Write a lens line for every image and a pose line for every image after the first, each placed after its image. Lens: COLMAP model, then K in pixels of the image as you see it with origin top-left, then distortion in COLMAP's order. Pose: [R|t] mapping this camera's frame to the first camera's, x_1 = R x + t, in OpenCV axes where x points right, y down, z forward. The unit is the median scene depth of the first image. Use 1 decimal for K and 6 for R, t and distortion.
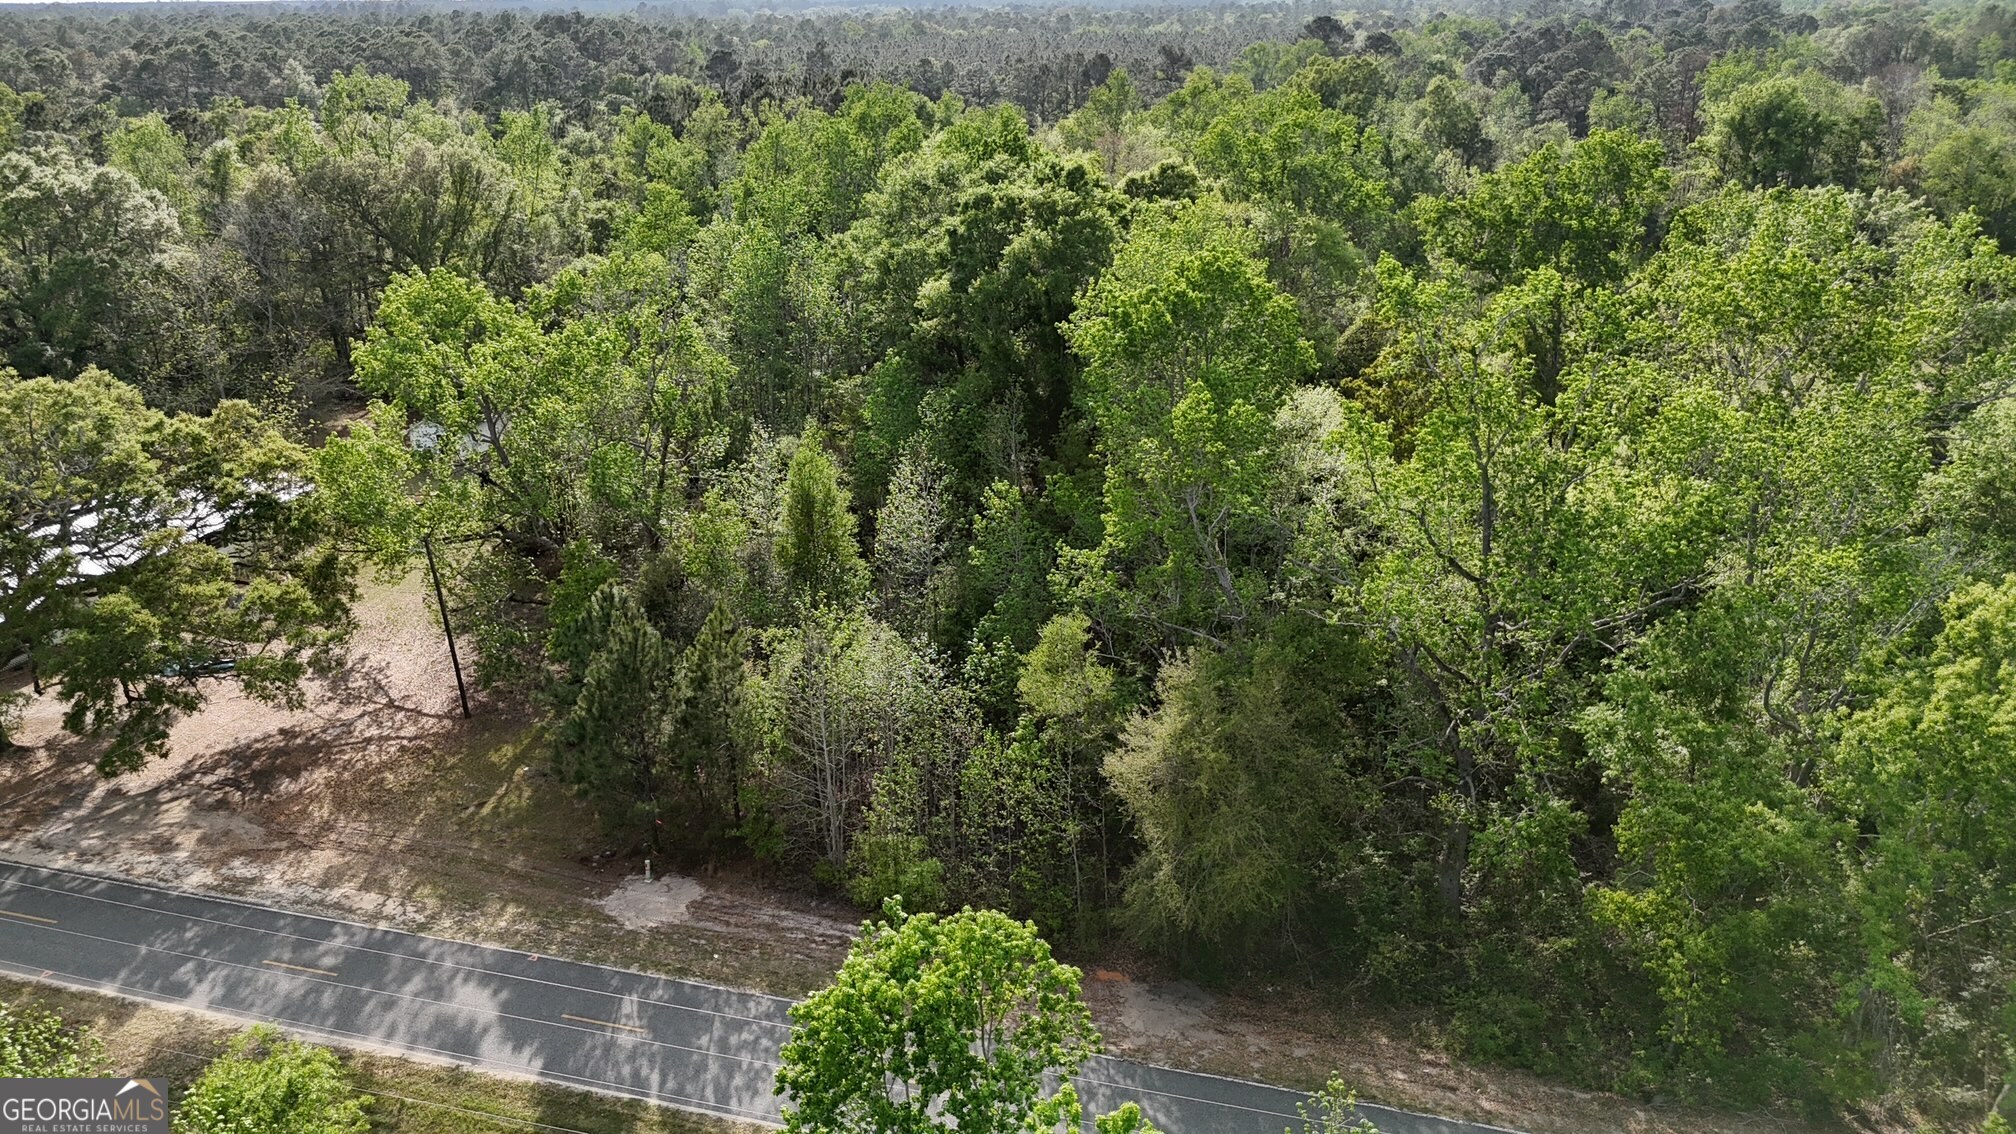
lens RADIAL K [[1501.7, 0, 989.2], [0, 1501.7, 577.4], [0, 0, 1]] dist [0.057079, -0.054908]
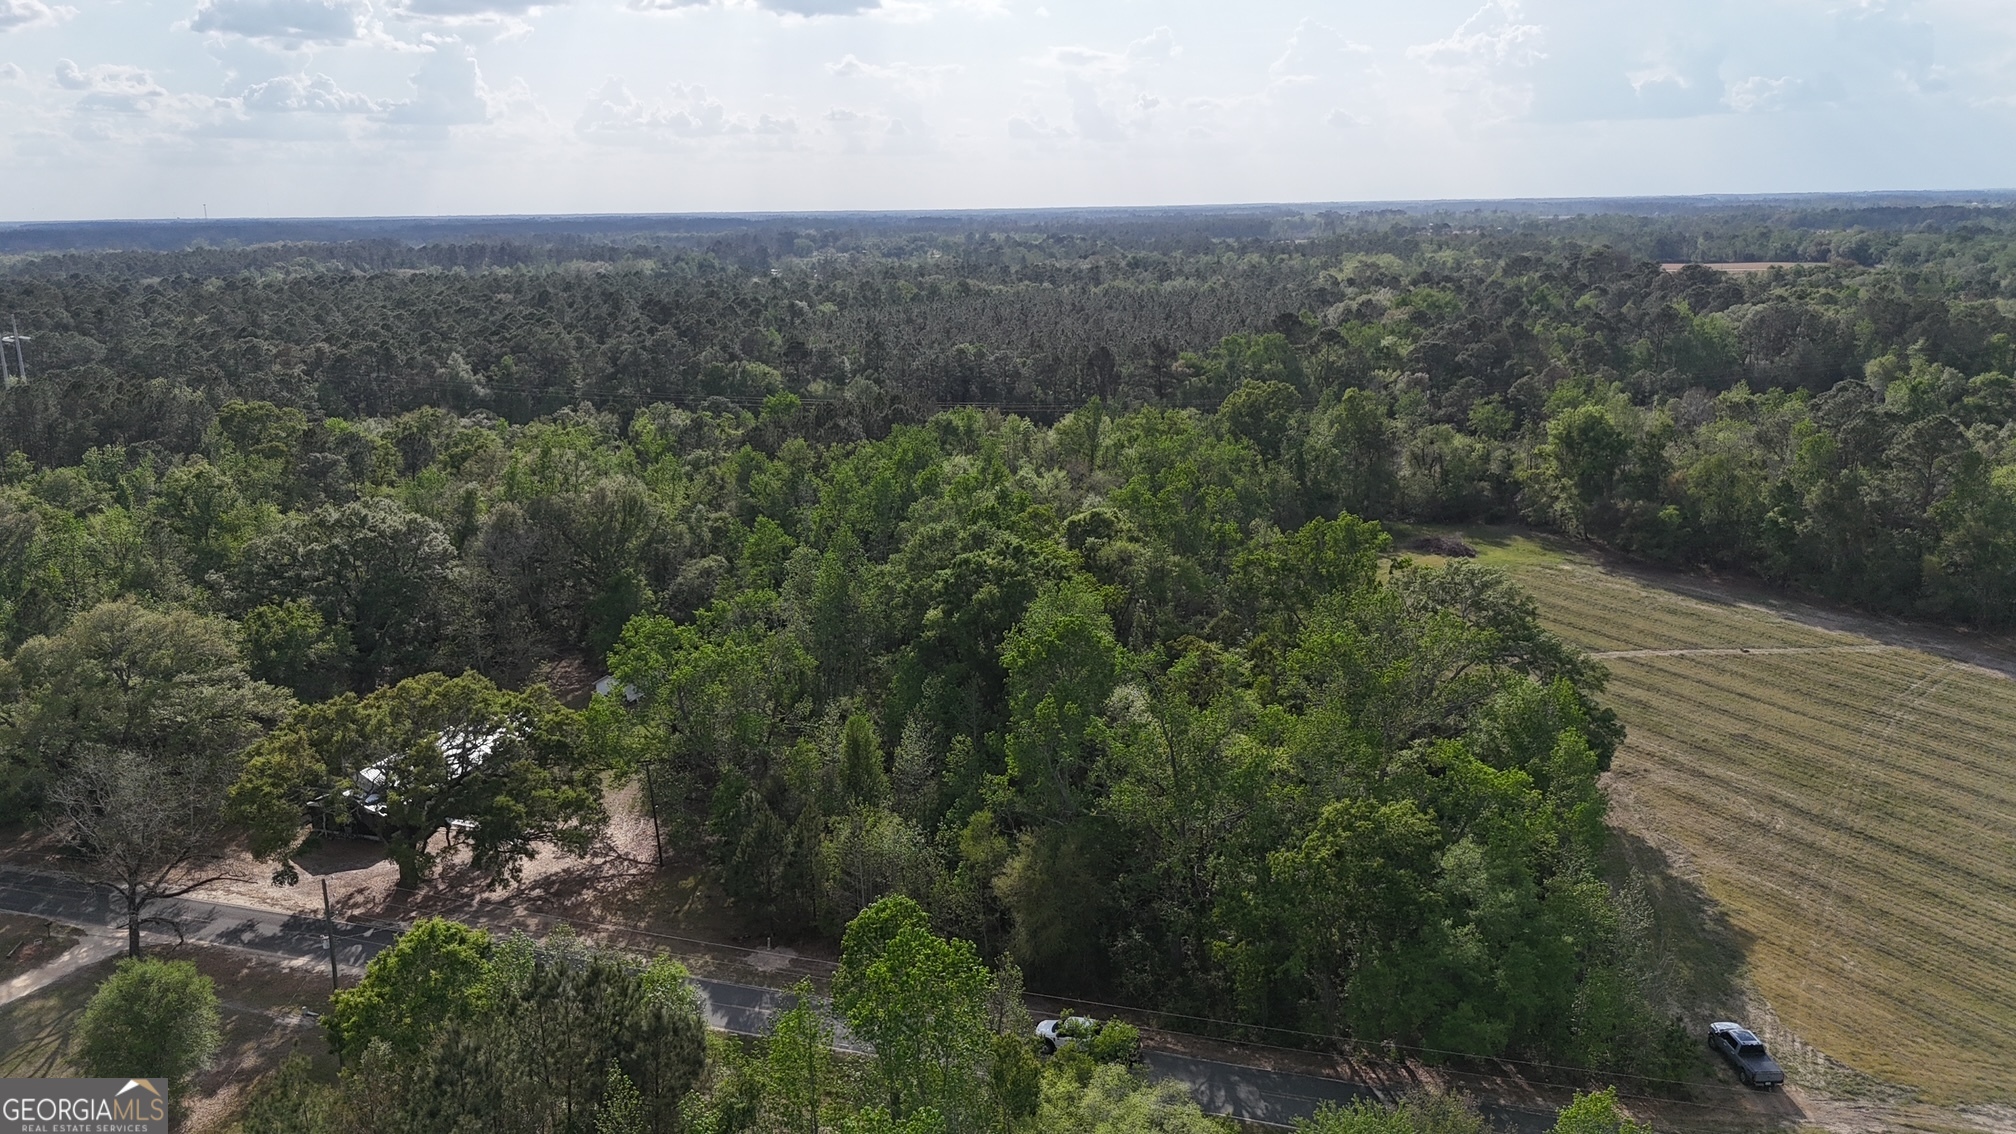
lens RADIAL K [[1501.7, 0, 1028.2], [0, 1501.7, 564.1], [0, 0, 1]] dist [0.057079, -0.054908]
pose [[0.999934, 0.009317, -0.006738, 0.093910], [-0.010125, 0.991196, -0.132016, -0.028248], [0.005448, 0.132076, 0.991225, -0.802757]]
